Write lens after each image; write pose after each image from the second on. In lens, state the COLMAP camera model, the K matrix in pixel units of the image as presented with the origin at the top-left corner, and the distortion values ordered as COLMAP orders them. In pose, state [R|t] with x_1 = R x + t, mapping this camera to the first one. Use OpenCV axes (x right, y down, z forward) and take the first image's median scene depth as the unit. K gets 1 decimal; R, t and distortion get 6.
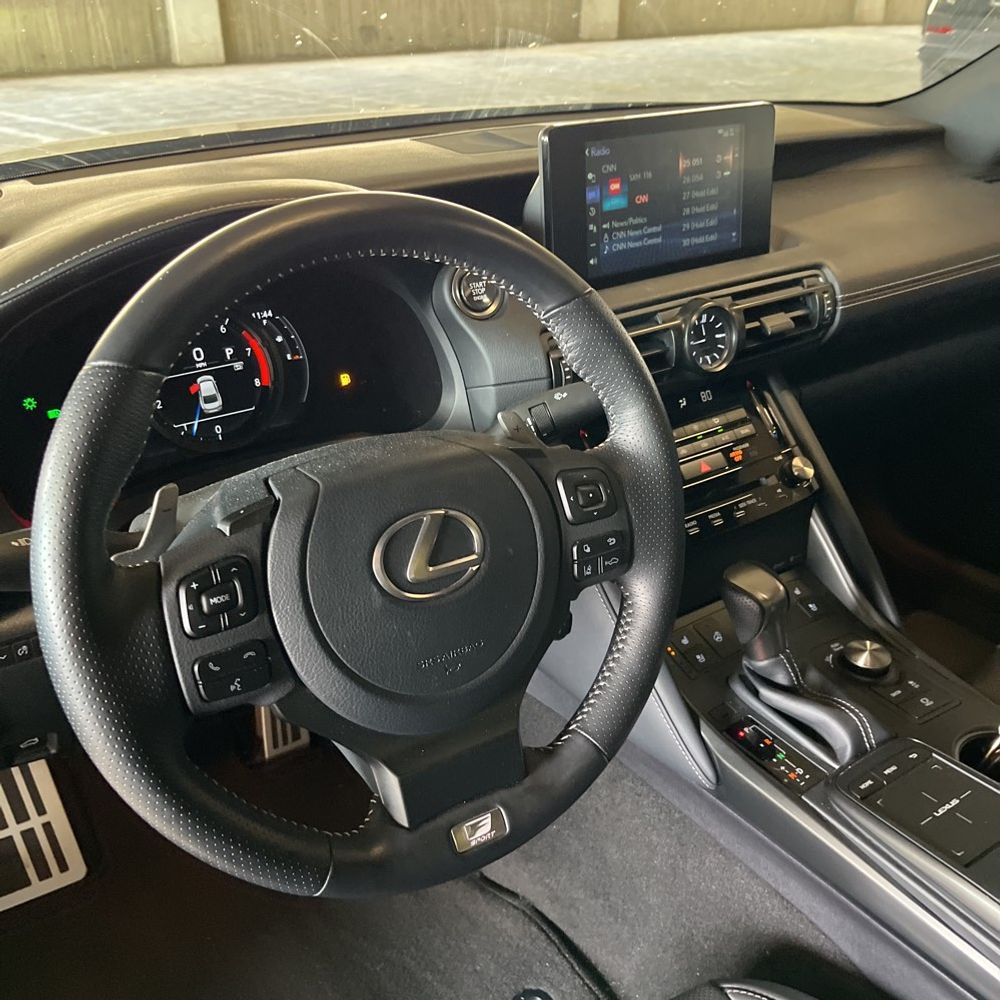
lens RADIAL K [[1004.0, 0, 497.9], [0, 1004.0, 503.0], [0, 0, 1]] dist [0.015612, 0.000000]
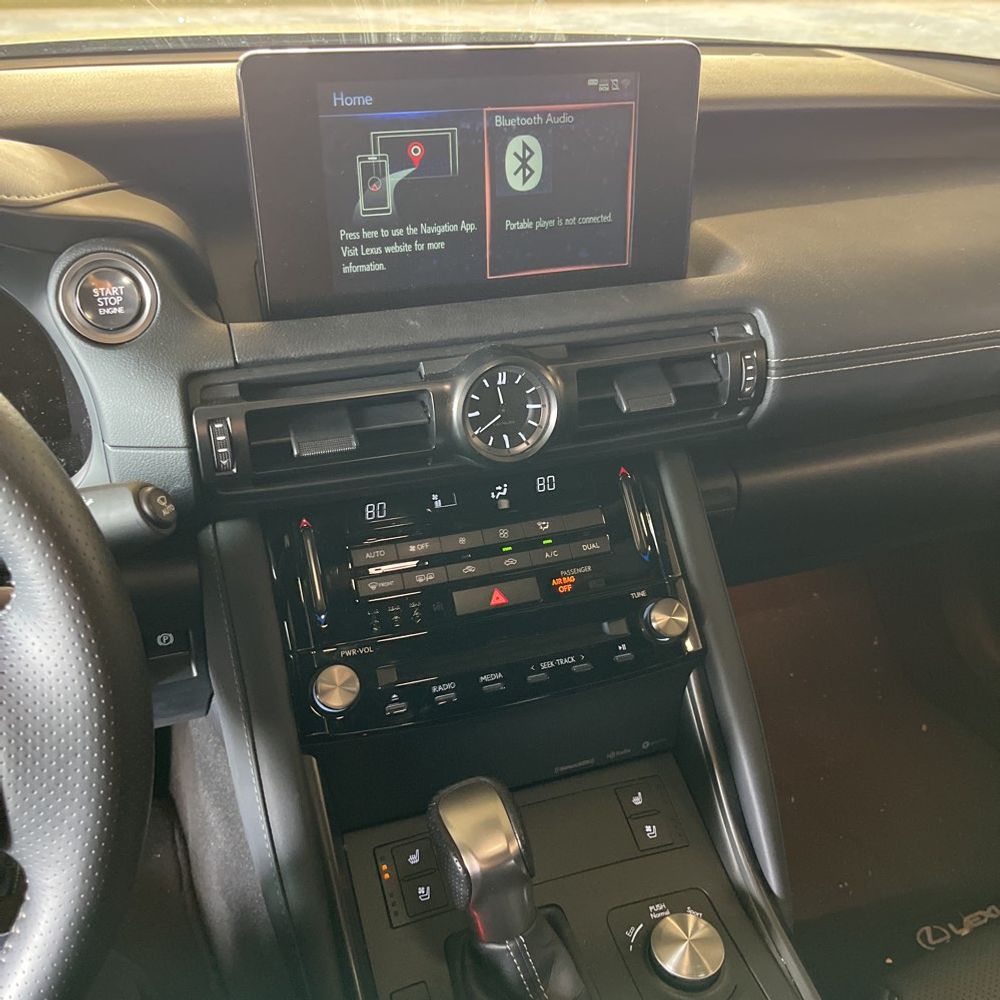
lens RADIAL K [[1004.0, 0, 501.6], [0, 1004.0, 497.4], [0, 0, 1]] dist [0.015612, 0.000000]
pose [[0.964479, 0.154551, -0.214229, 0.328164], [-0.144183, 0.987524, 0.063303, -0.137871], [0.221339, -0.030166, 0.974730, 0.350435]]
